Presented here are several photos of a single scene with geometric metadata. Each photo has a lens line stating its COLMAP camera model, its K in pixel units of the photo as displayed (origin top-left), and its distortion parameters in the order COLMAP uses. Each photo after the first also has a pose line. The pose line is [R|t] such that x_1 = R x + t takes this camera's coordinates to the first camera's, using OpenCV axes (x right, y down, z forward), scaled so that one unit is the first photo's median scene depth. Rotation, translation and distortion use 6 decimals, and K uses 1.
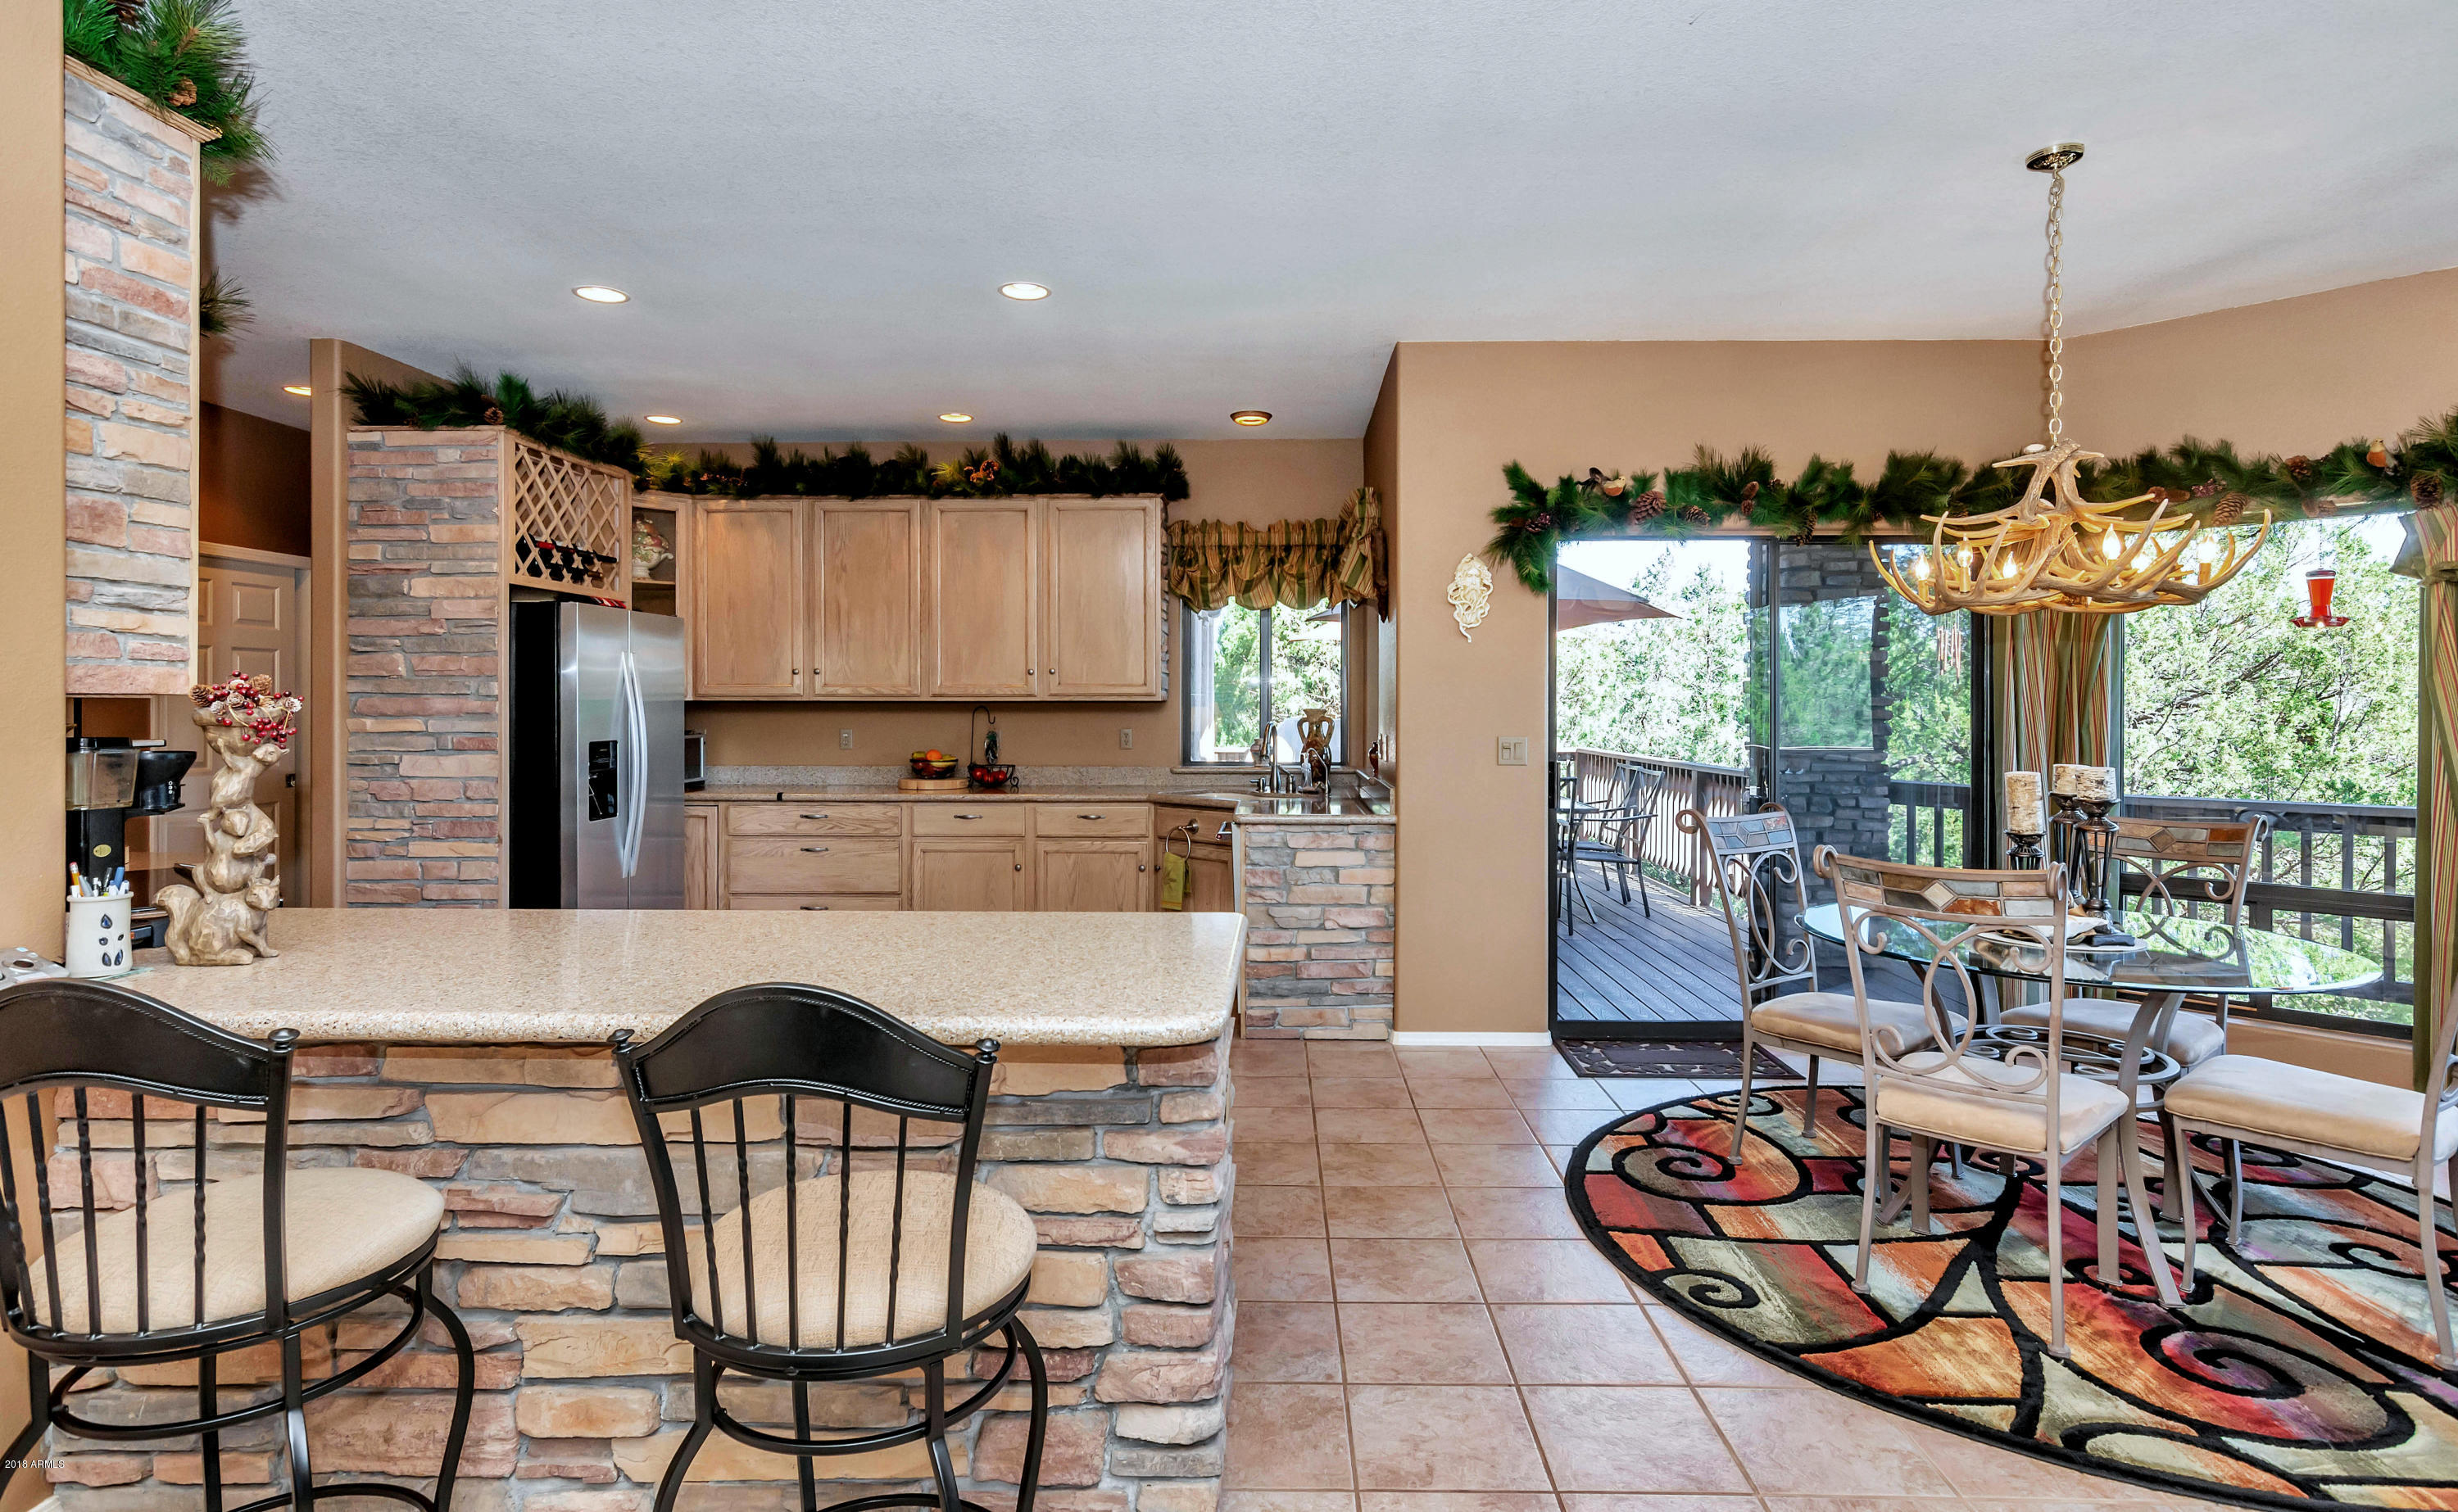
lens RADIAL K [[1249.8, 0, 1234.0], [0, 1249.8, 699.3], [0, 0, 1]] dist [-0.003657, 0.000879]
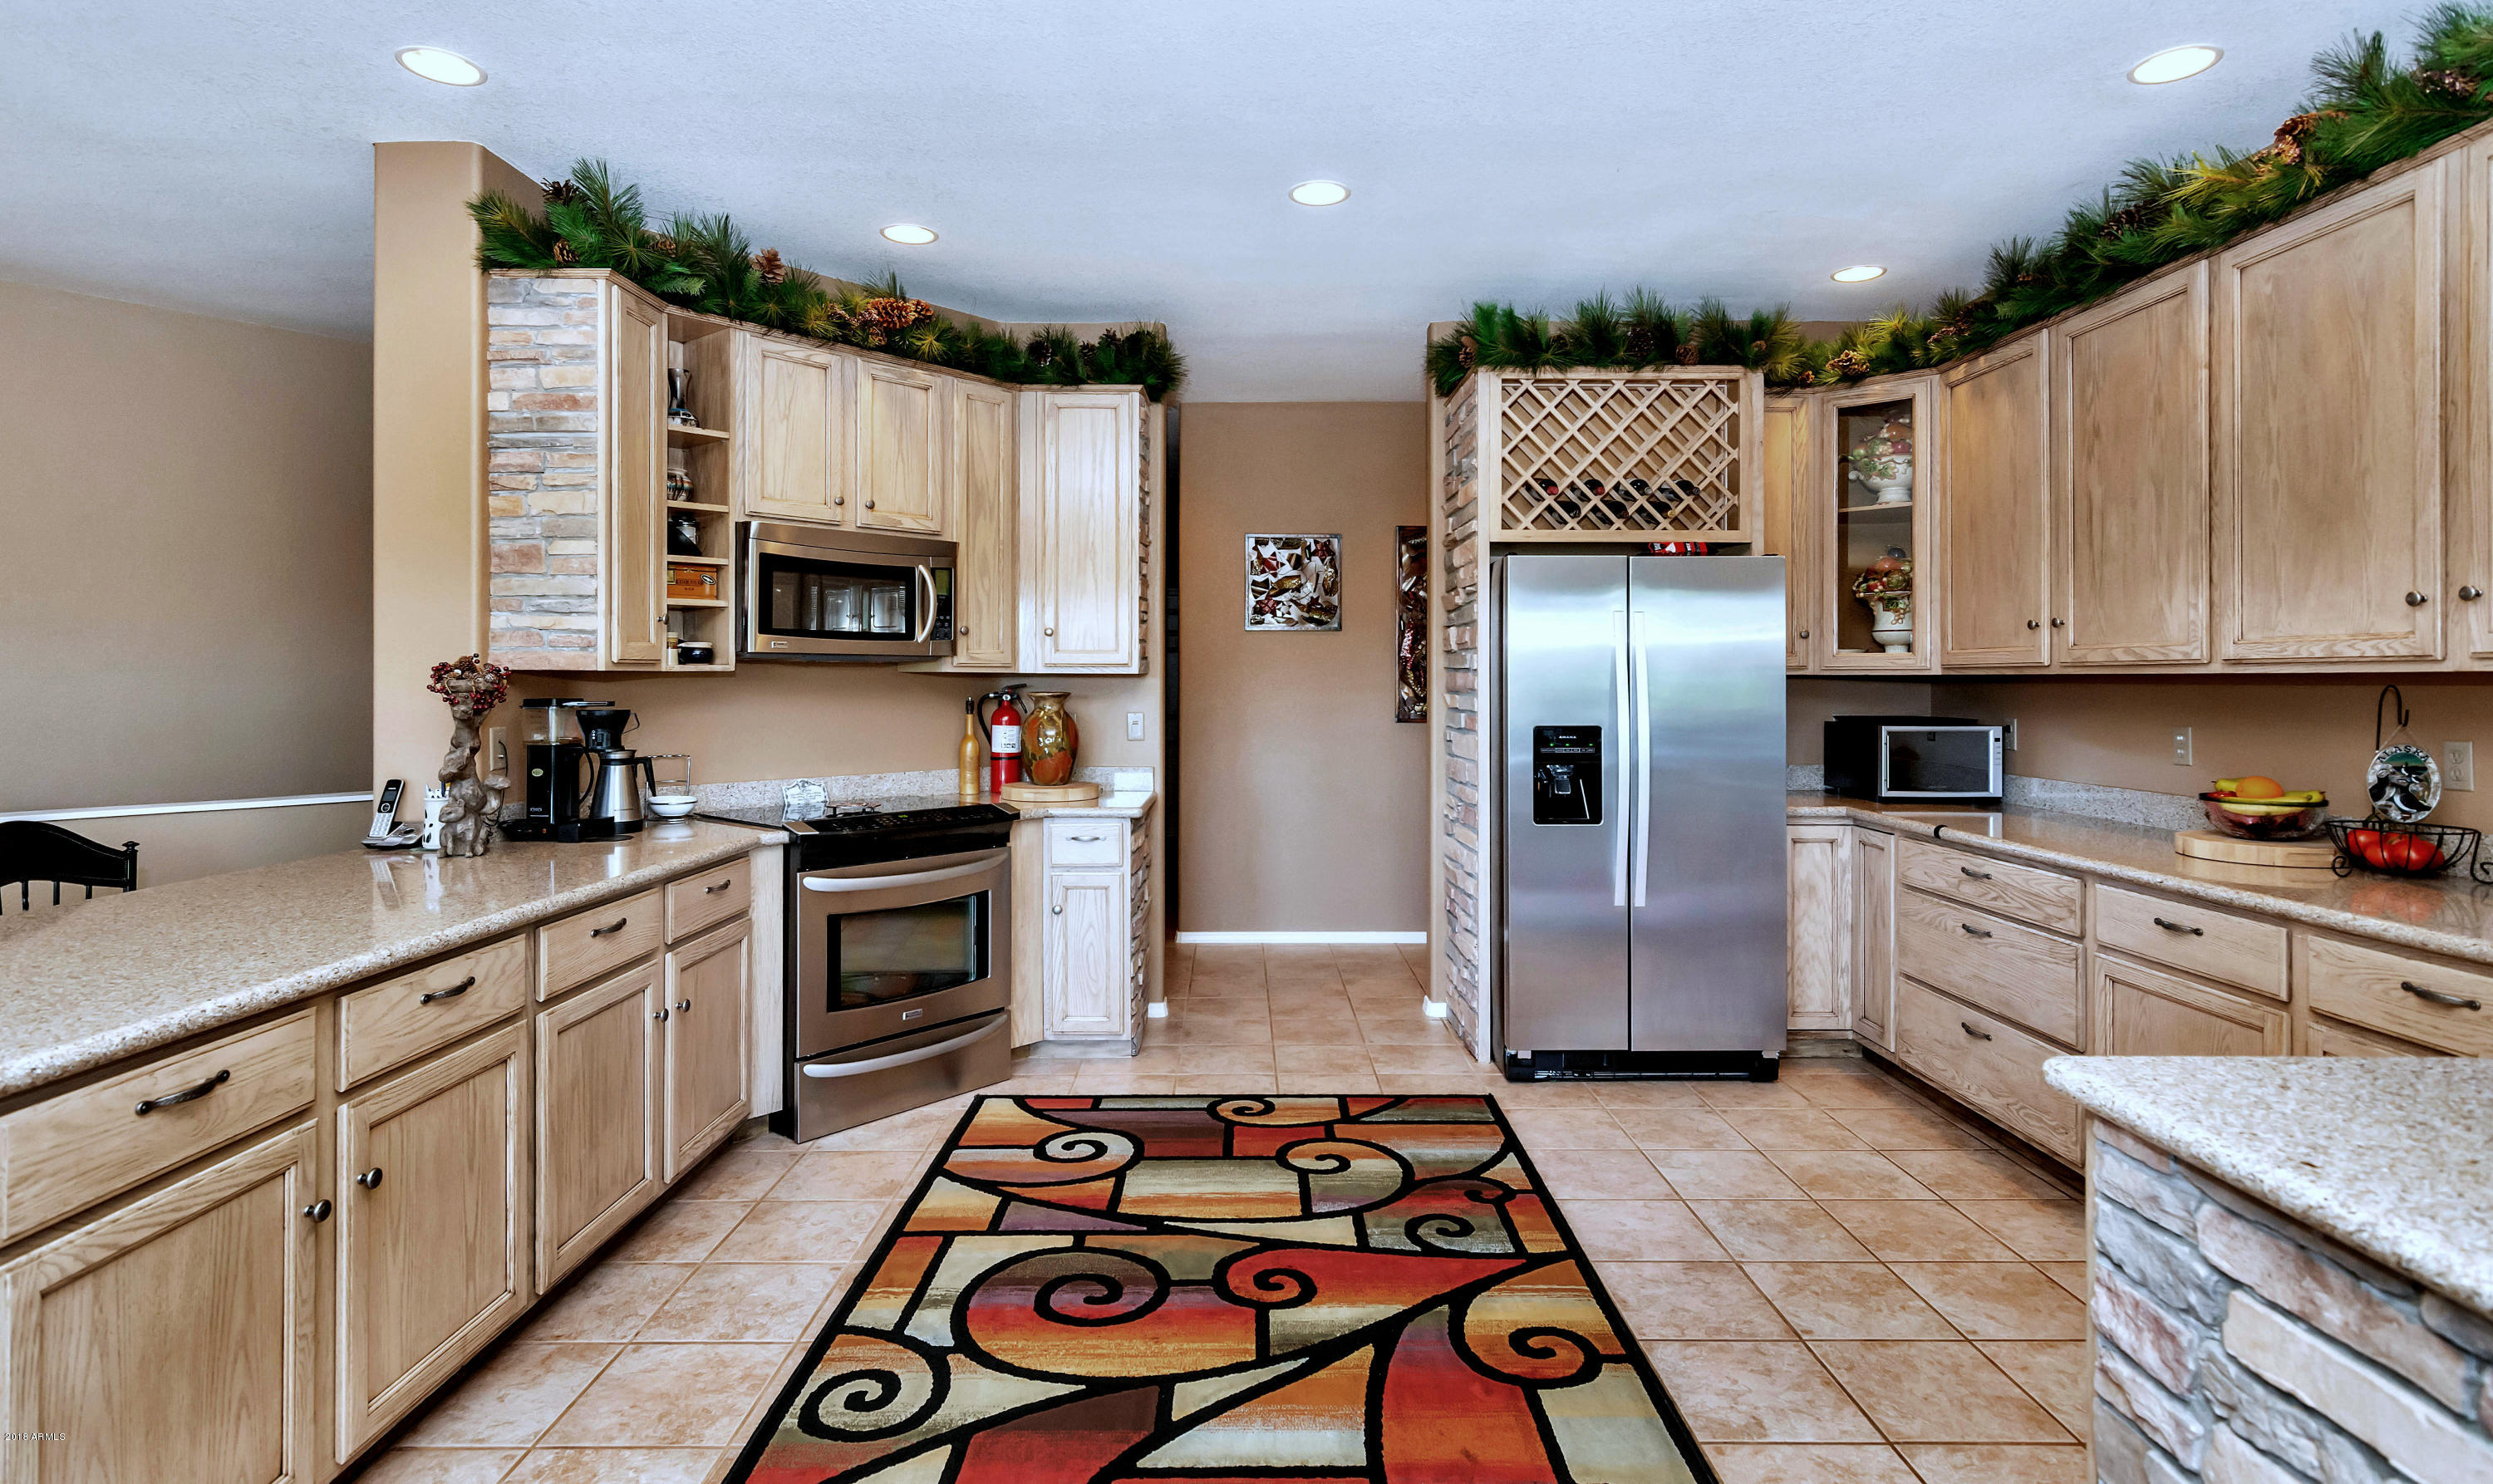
lens RADIAL K [[1240.0, 0, 1256.2], [0, 1240.0, 674.2], [0, 0, 1]] dist [-0.000645, -0.000115]
pose [[0.033448, -0.004899, -0.999428, 0.239032], [0.001542, 0.999987, -0.004850, 0.003448], [0.999439, -0.001379, 0.033455, 0.676545]]
